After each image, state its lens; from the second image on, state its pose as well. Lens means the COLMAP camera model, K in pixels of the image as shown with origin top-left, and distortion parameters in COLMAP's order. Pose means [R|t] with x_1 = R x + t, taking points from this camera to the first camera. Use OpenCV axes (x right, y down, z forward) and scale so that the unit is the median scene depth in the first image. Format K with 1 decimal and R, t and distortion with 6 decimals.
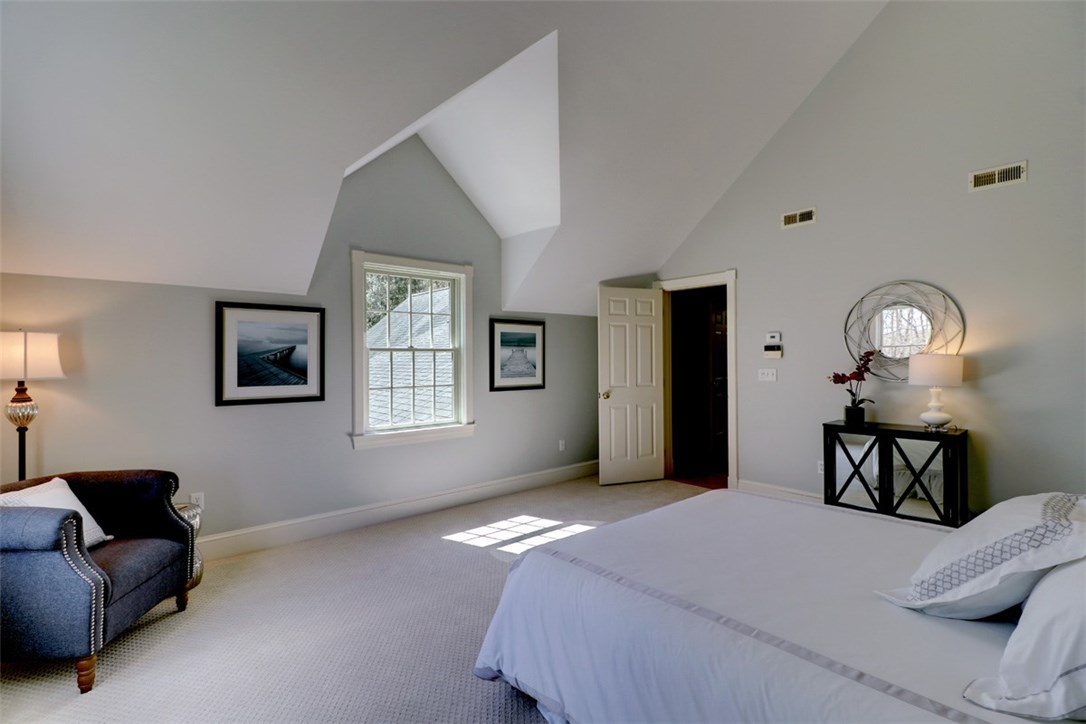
lens RADIAL K [[498.8, 0, 535.6], [0, 498.8, 358.1], [0, 0, 1]] dist [0.006608, -0.001677]
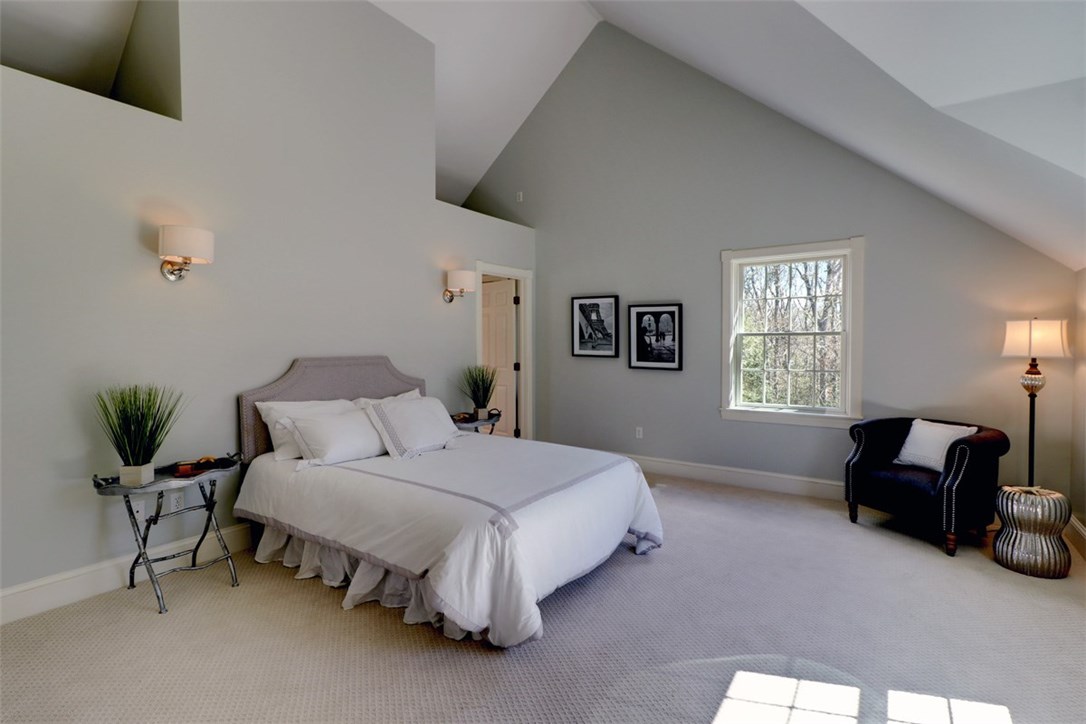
lens RADIAL K [[530.2, 0, 545.6], [0, 530.2, 359.7], [0, 0, 1]] dist [0.005463, -0.001251]
pose [[-0.964083, 0.016606, -0.265081, 0.311300], [0.007859, 0.999390, 0.034025, -0.004149], [0.265485, 0.030720, -0.963626, 1.117872]]
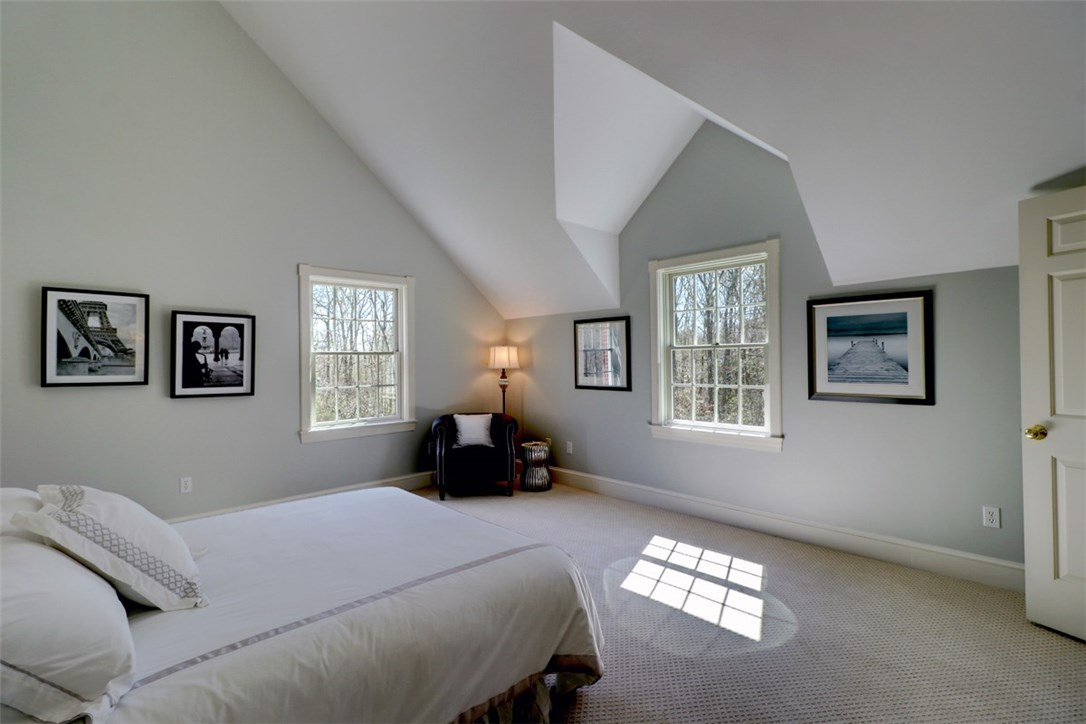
lens RADIAL K [[498.8, 0, 542.2], [0, 498.8, 359.0], [0, 0, 1]] dist [0.006608, -0.001677]
pose [[0.060064, 0.001069, -0.998194, 0.649486], [0.013692, 0.999904, 0.001895, 0.000376], [0.998101, -0.013781, 0.060043, 0.582949]]
